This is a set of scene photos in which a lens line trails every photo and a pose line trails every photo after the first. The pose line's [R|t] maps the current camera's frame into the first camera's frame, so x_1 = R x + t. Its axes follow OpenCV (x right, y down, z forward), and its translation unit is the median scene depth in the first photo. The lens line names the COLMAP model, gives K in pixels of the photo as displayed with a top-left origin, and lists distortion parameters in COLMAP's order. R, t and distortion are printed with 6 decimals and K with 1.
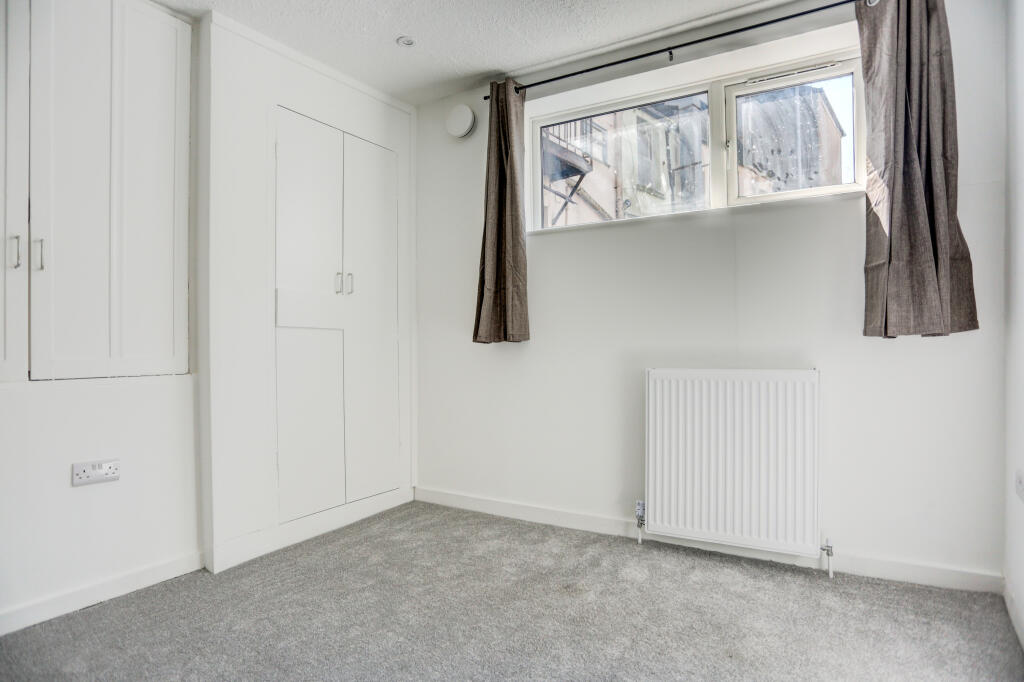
lens RADIAL K [[510.8, 0, 512.0], [0, 510.8, 341.0], [0, 0, 1]] dist [-0.062586, 0.028836]
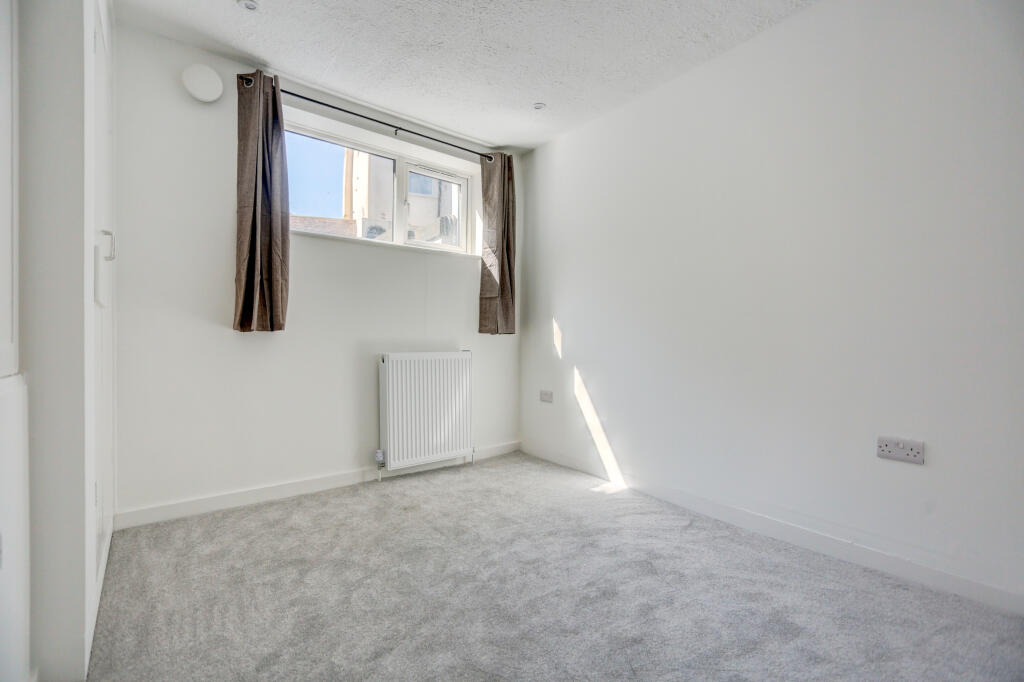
lens RADIAL K [[539.7, 0, 491.6], [0, 539.7, 327.2], [0, 0, 1]] dist [-0.030622, 0.035845]
pose [[0.318354, 0.029242, 0.947521, -1.136941], [-0.022151, 0.999481, -0.023404, 0.013585], [-0.947713, -0.013538, 0.318837, 0.281128]]
